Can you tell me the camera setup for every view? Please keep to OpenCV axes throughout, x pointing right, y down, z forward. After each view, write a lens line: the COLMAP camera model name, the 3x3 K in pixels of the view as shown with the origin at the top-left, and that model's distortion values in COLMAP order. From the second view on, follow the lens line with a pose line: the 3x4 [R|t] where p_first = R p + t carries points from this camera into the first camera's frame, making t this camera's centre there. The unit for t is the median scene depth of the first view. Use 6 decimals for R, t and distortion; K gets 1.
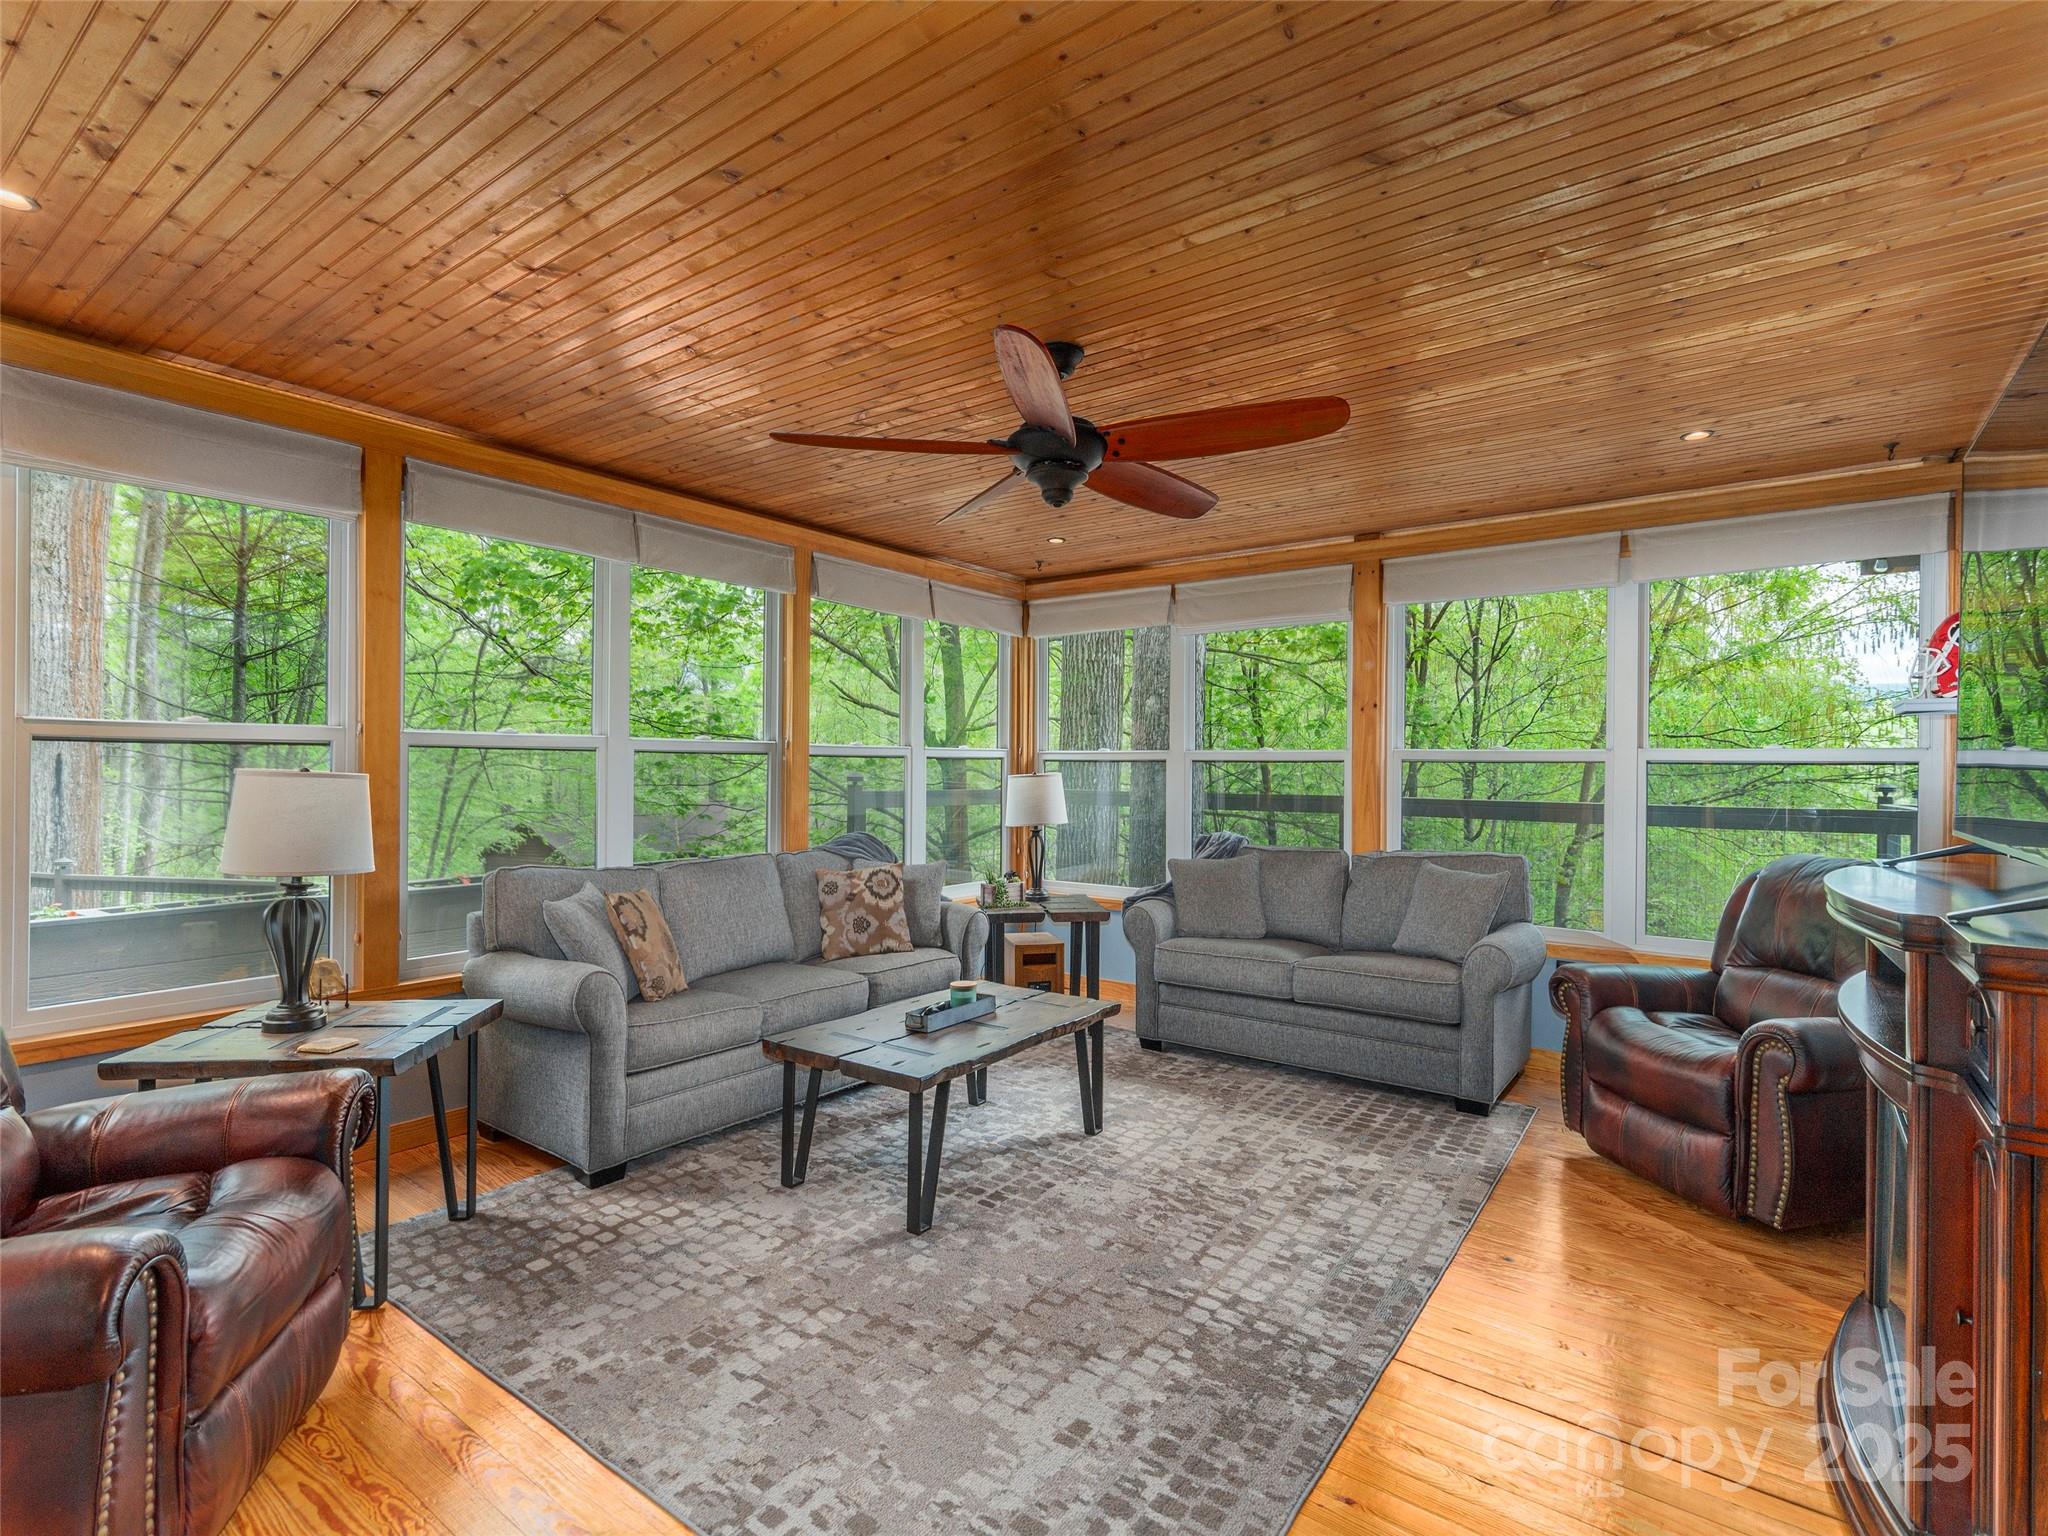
lens RADIAL K [[1002.1, 0, 1036.9], [0, 1002.1, 770.8], [0, 0, 1]] dist [0.002810, 0.000275]
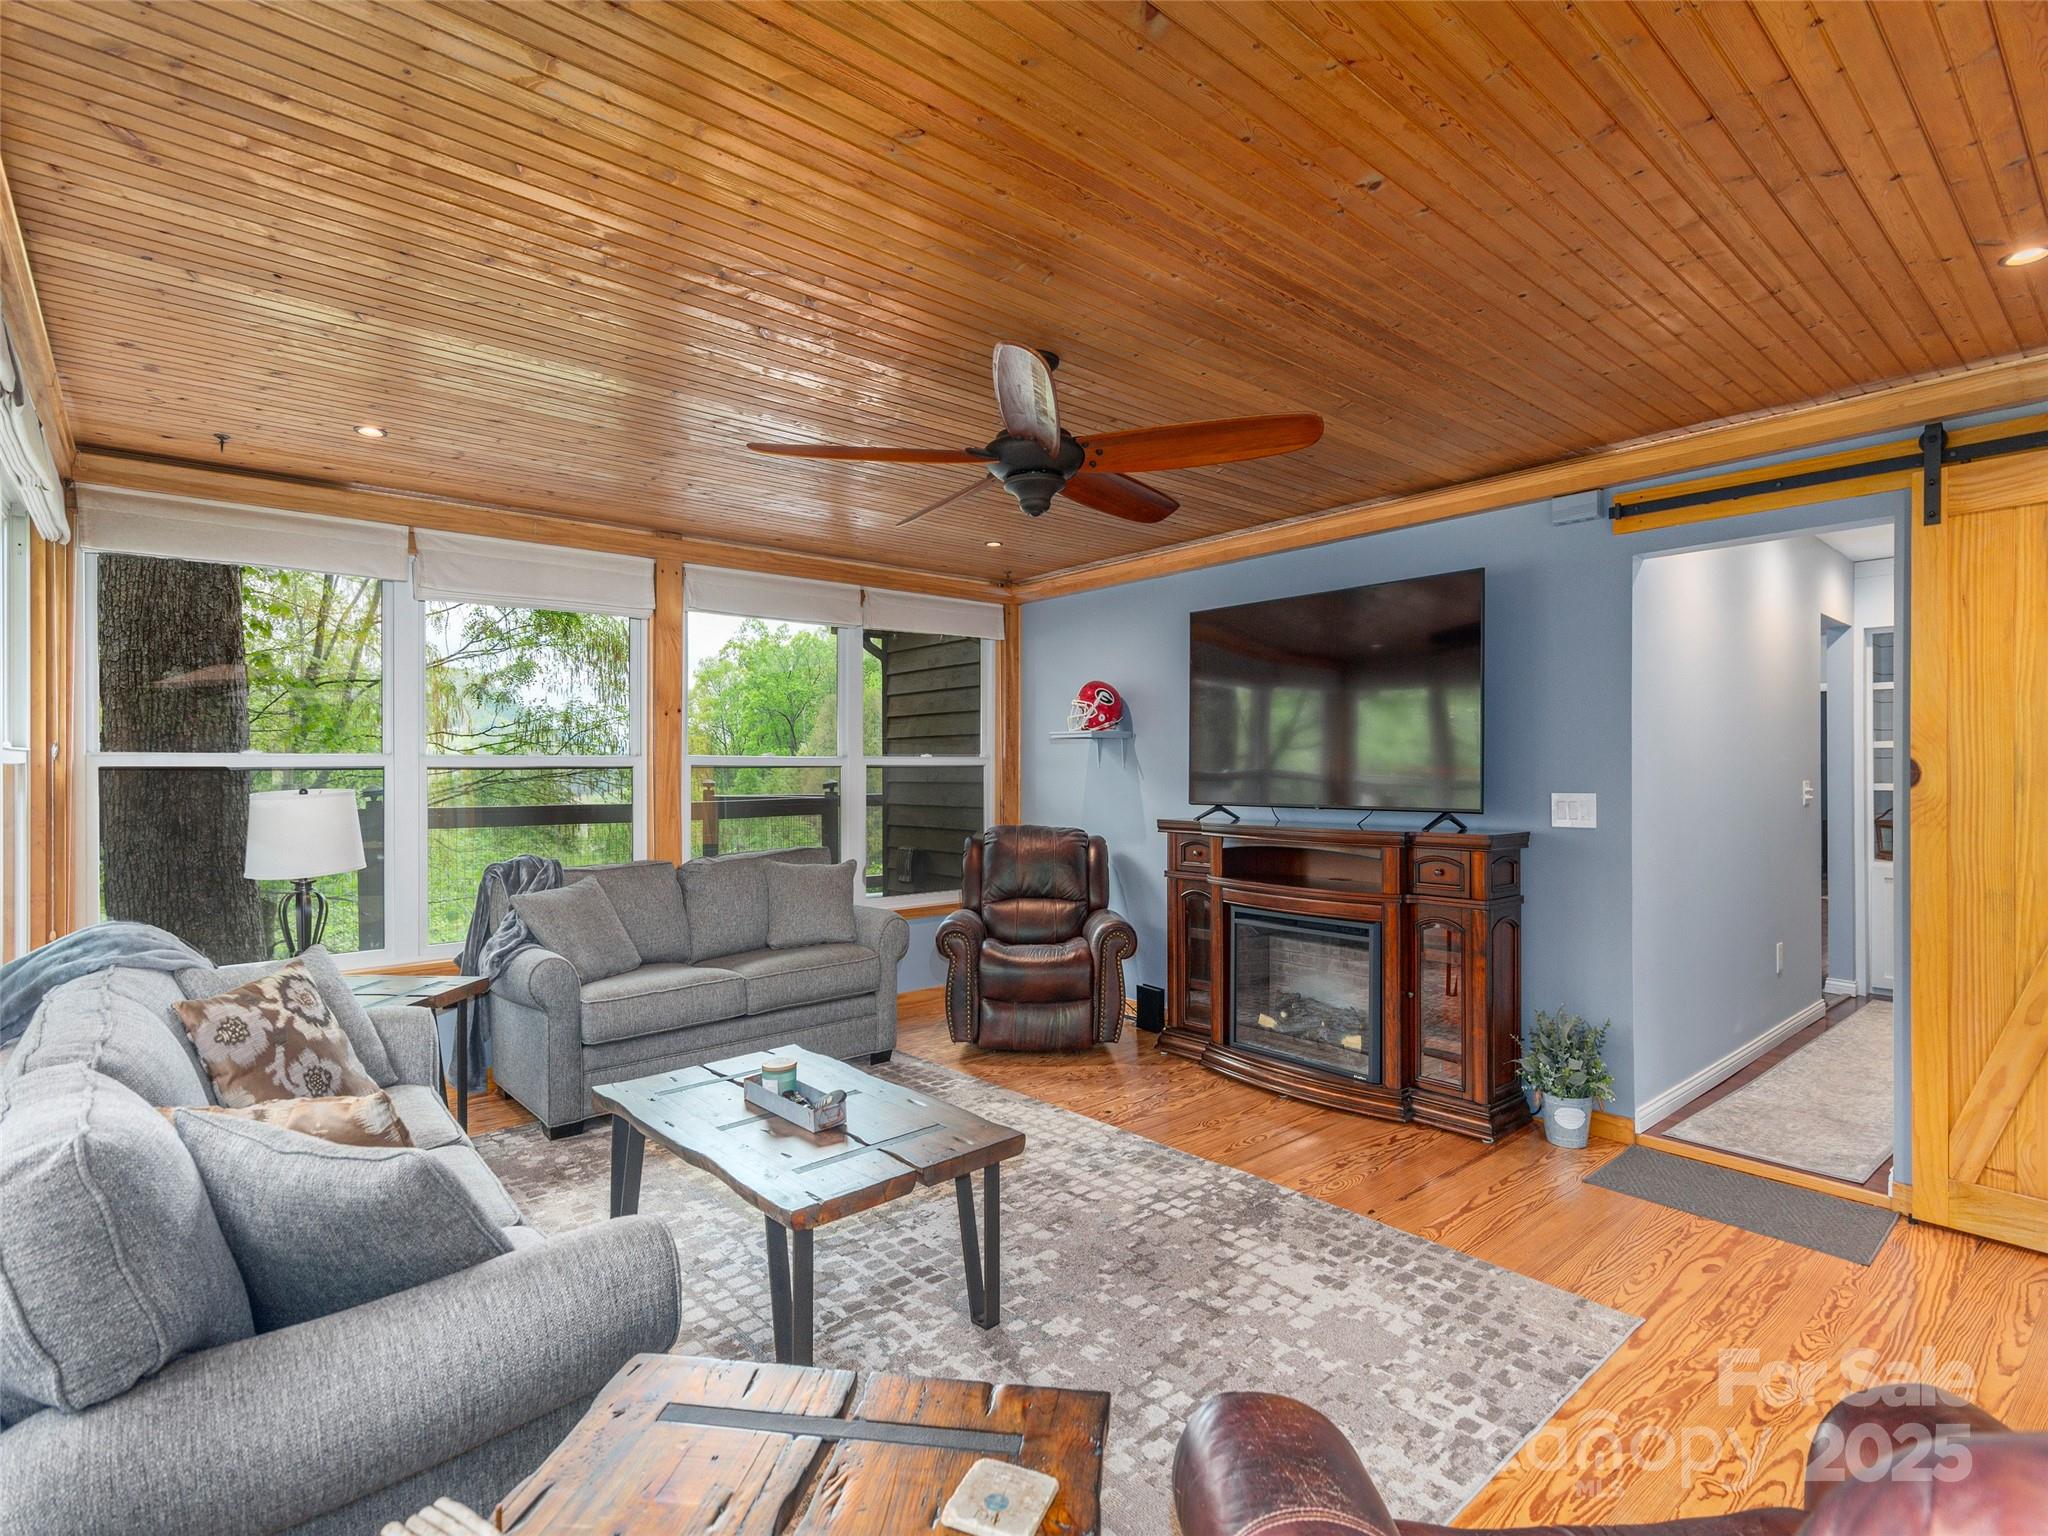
lens RADIAL K [[1002.1, 0, 1036.9], [0, 1002.1, 770.8], [0, 0, 1]] dist [0.002810, 0.000275]
pose [[0.212565, -0.013541, 0.977053, -0.953293], [0.009283, 0.999887, 0.011838, -0.022326], [-0.977103, 0.006553, 0.212666, 0.786804]]
